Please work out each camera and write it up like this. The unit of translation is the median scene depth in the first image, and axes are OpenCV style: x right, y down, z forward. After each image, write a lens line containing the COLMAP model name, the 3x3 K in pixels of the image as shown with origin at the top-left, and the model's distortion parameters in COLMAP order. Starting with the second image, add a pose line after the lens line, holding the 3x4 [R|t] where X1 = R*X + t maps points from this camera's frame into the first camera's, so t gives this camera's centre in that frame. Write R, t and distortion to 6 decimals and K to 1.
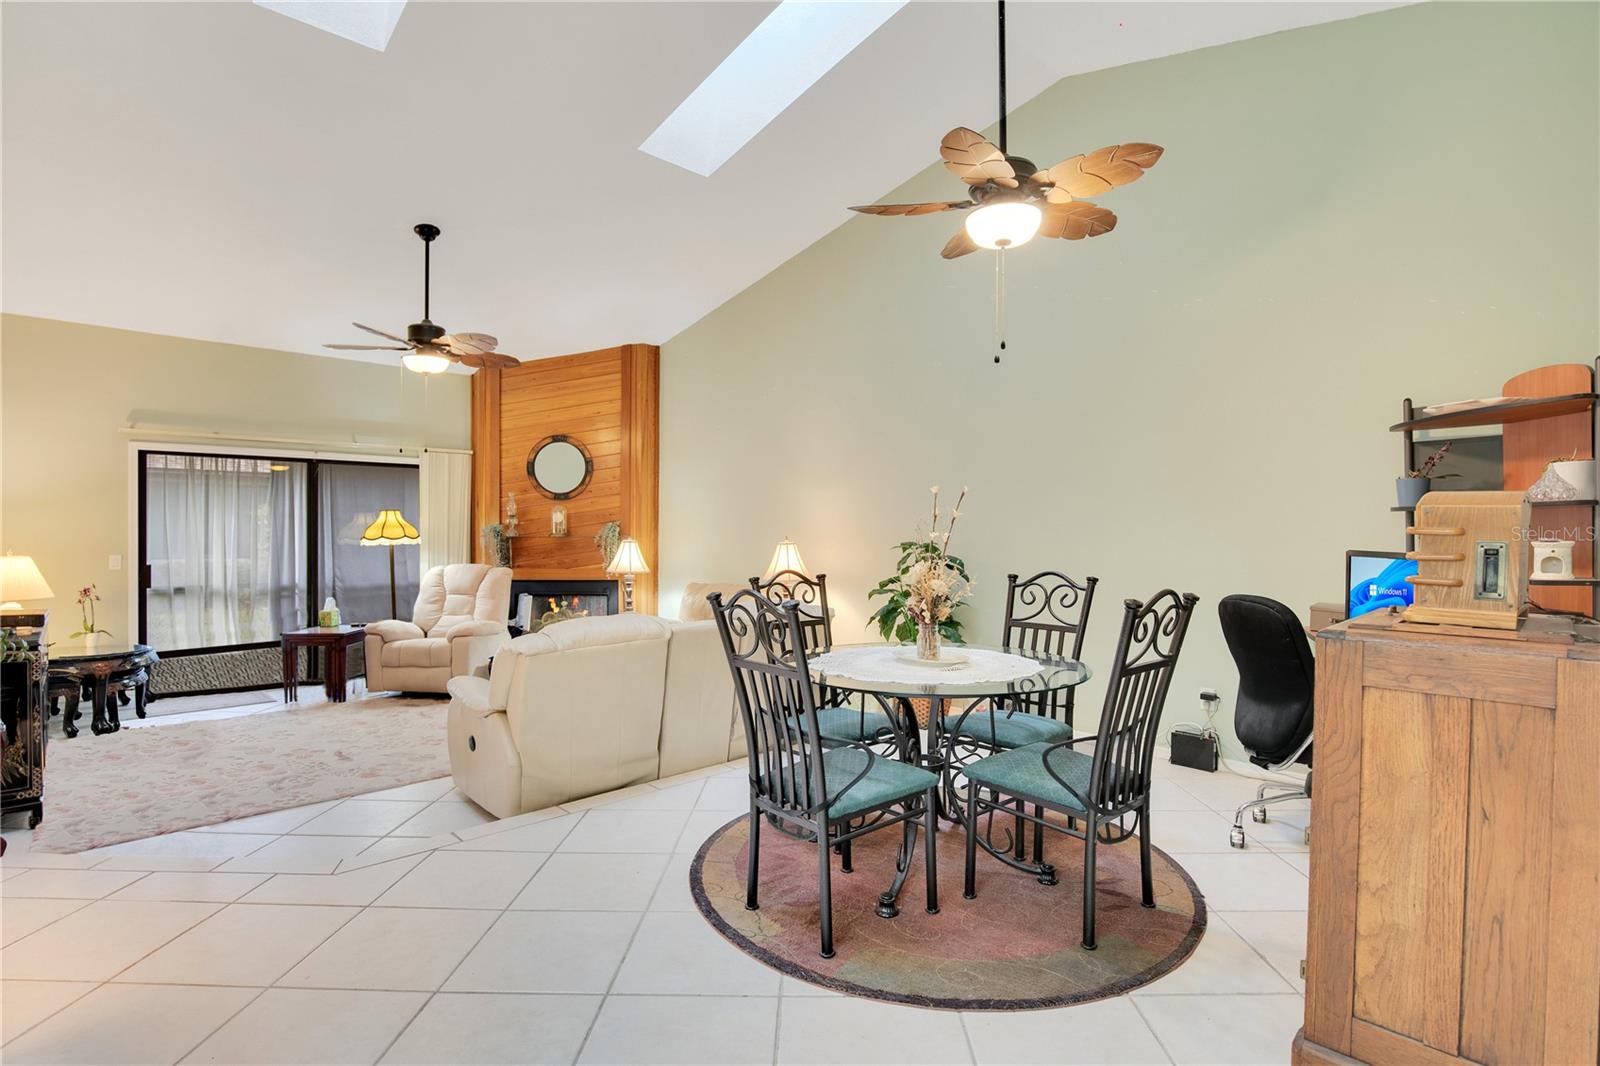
lens RADIAL K [[798.5, 0, 800.0], [0, 798.5, 533.0], [0, 0, 1]] dist [0.004405, 0.001461]
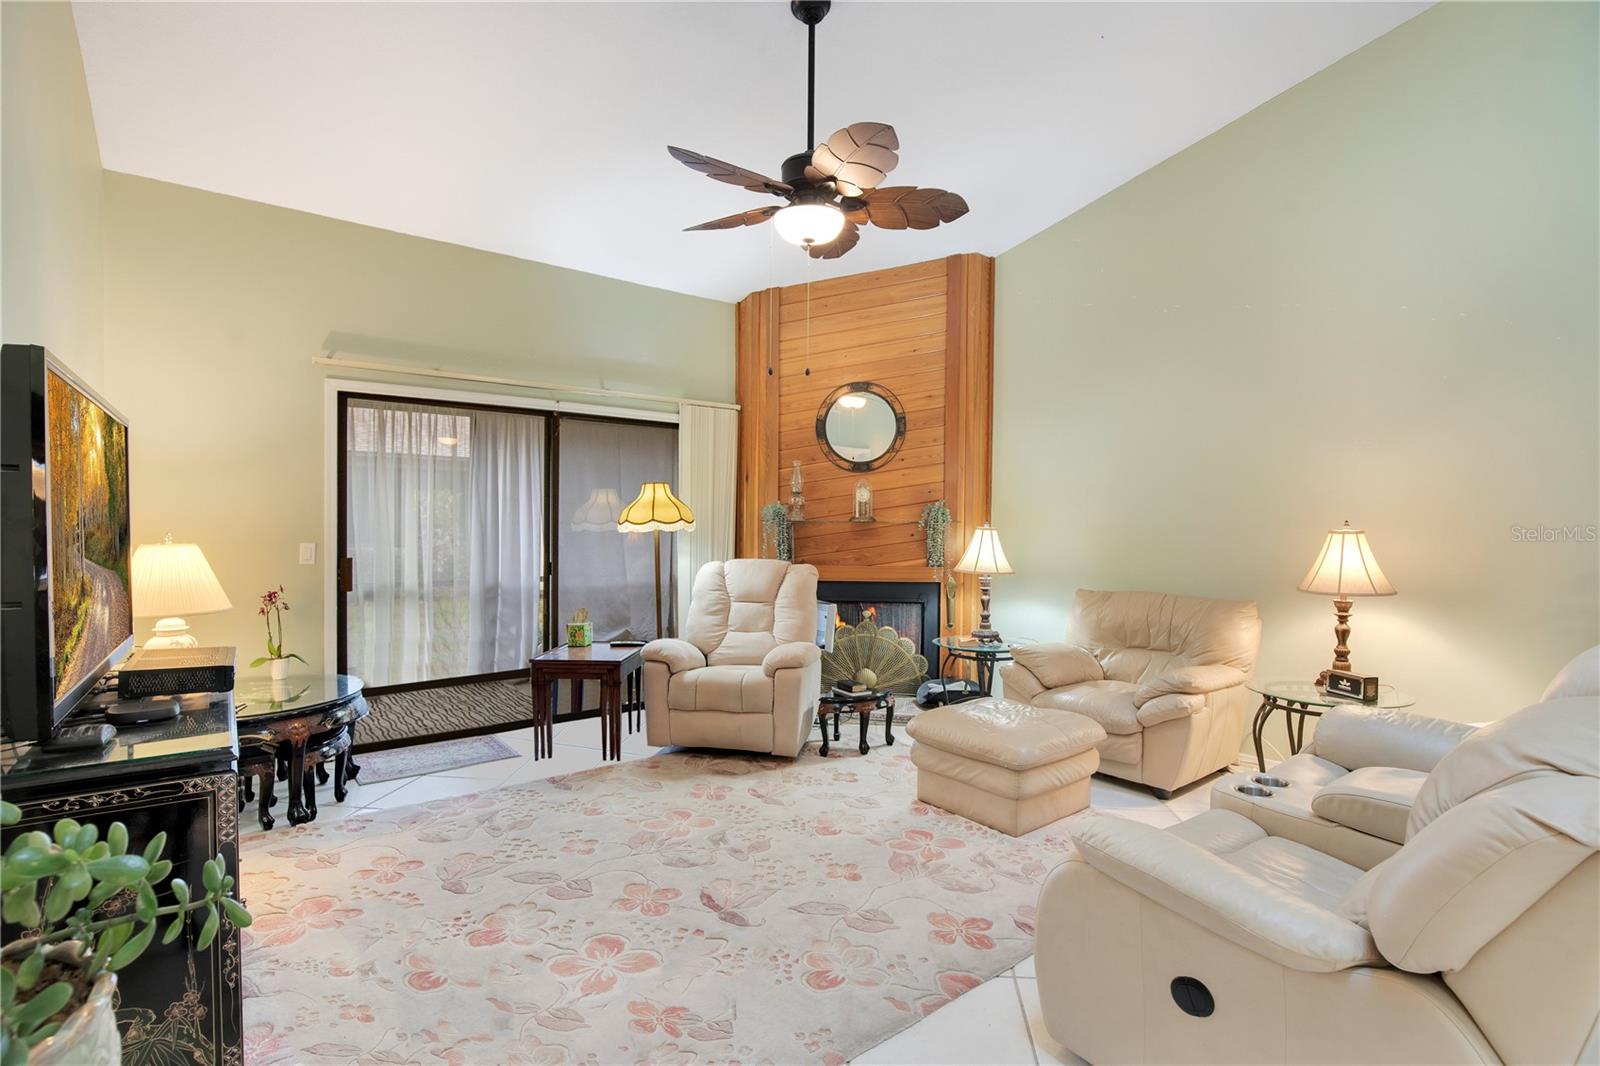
lens RADIAL K [[764.8, 0, 800.0], [0, 764.8, 533.0], [0, 0, 1]] dist [-0.006181, -0.000176]
pose [[0.996437, 0.004552, -0.084217, -0.325732], [-0.003835, 0.999955, 0.008680, 0.009720], [0.084252, -0.008326, 0.996410, 0.330697]]
